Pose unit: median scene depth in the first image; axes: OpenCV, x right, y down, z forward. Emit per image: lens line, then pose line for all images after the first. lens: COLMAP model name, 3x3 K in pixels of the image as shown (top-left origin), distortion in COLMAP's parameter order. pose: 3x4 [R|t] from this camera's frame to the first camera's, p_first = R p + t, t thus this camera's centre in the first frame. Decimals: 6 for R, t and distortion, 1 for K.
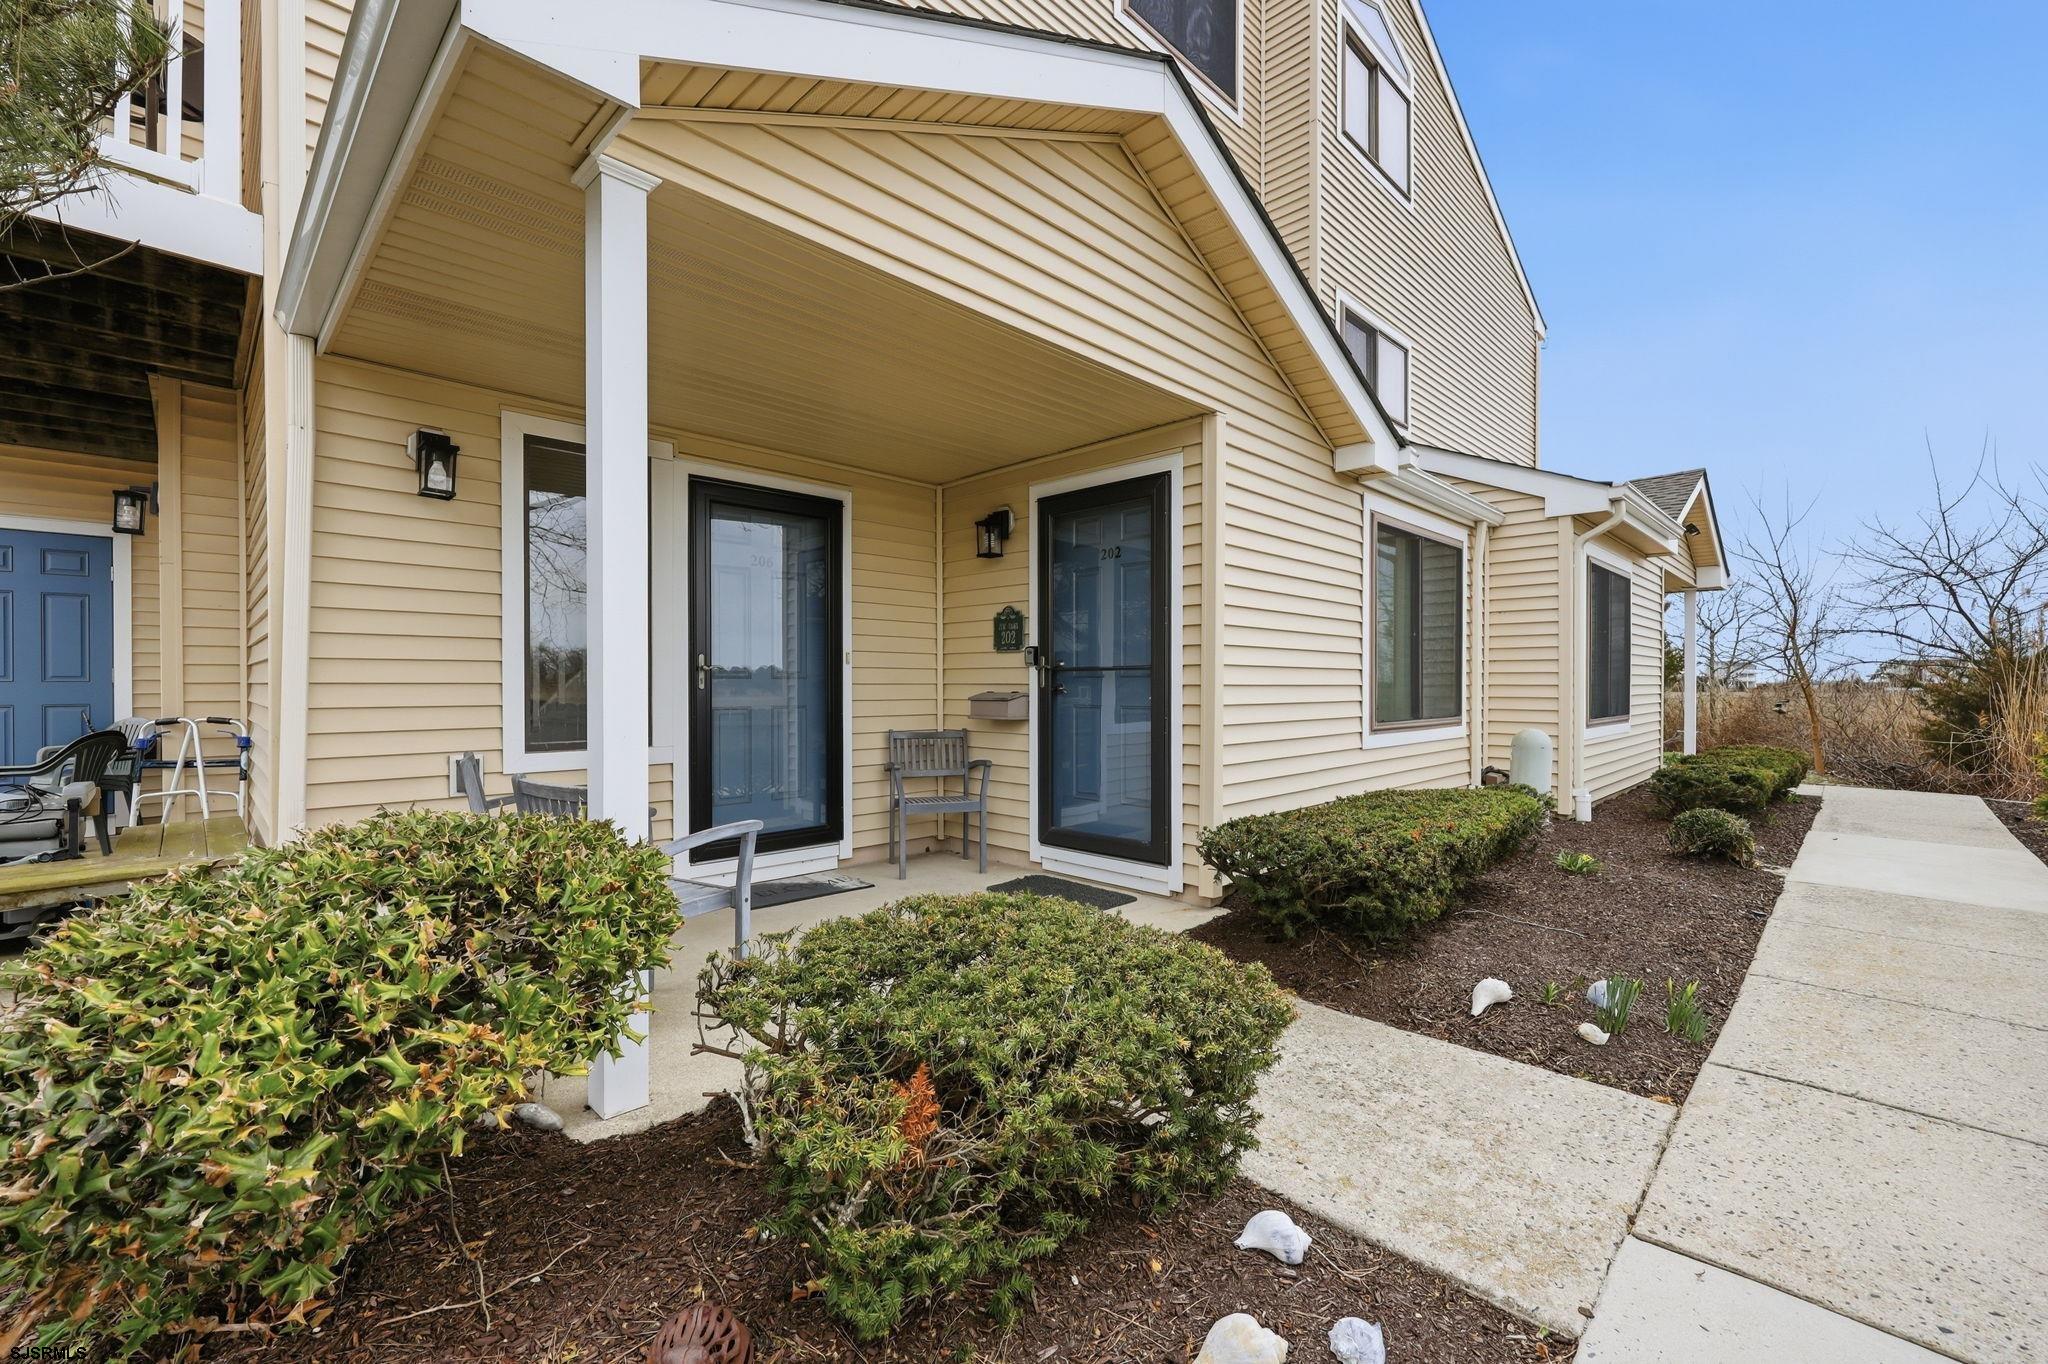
lens RADIAL K [[837.5, 0, 1019.9], [0, 837.5, 687.2], [0, 0, 1]] dist [0.000897, -0.000002]
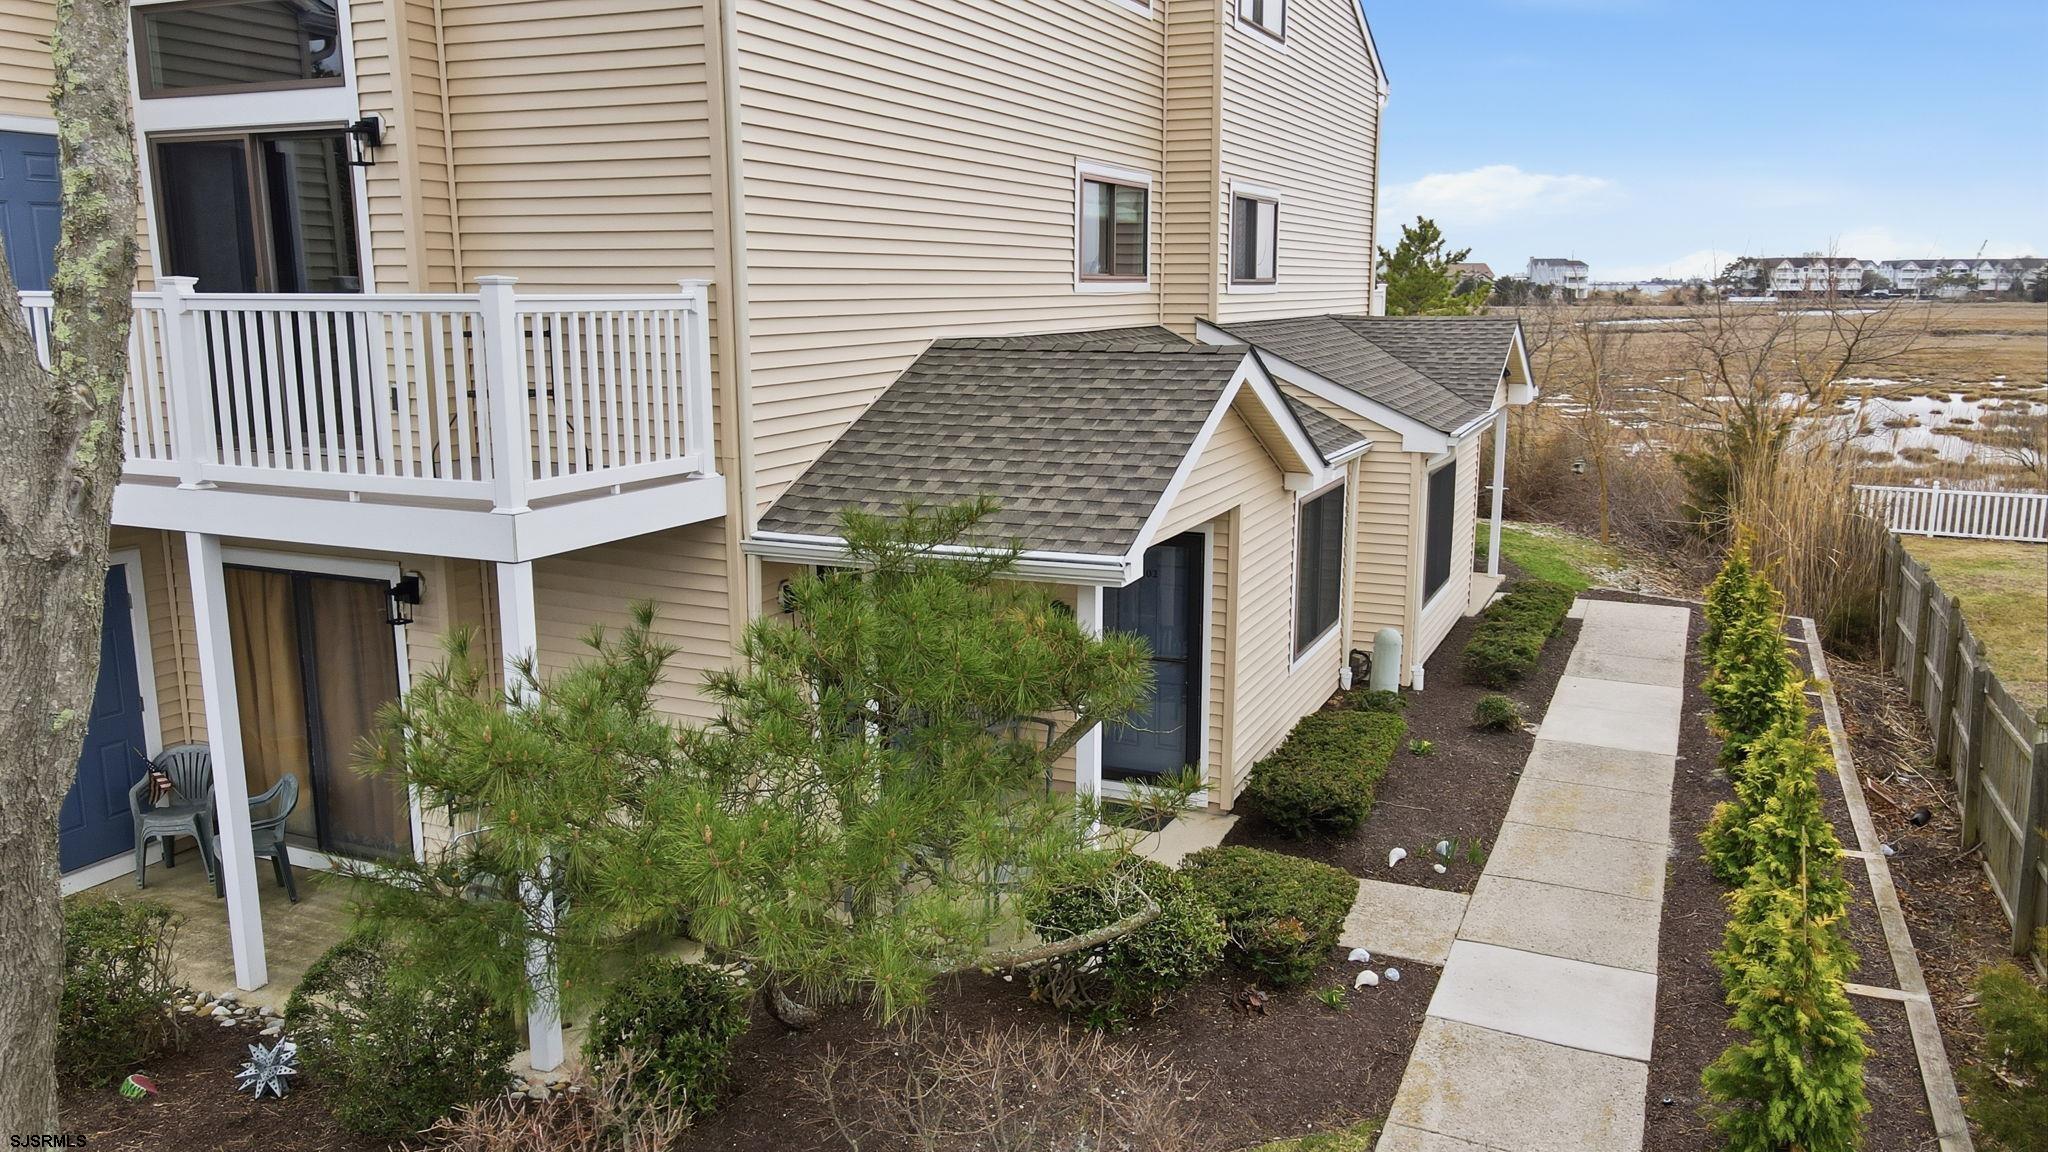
lens RADIAL K [[1492.9, 0, 1024.0], [0, 1492.9, 576.0], [0, 0, 1]] dist [0.007374, 0.005133]
pose [[0.934068, -0.070108, 0.350147, -1.084464], [0.003412, 0.982246, 0.187566, -0.707912], [-0.357080, -0.174005, 0.917723, -1.359097]]
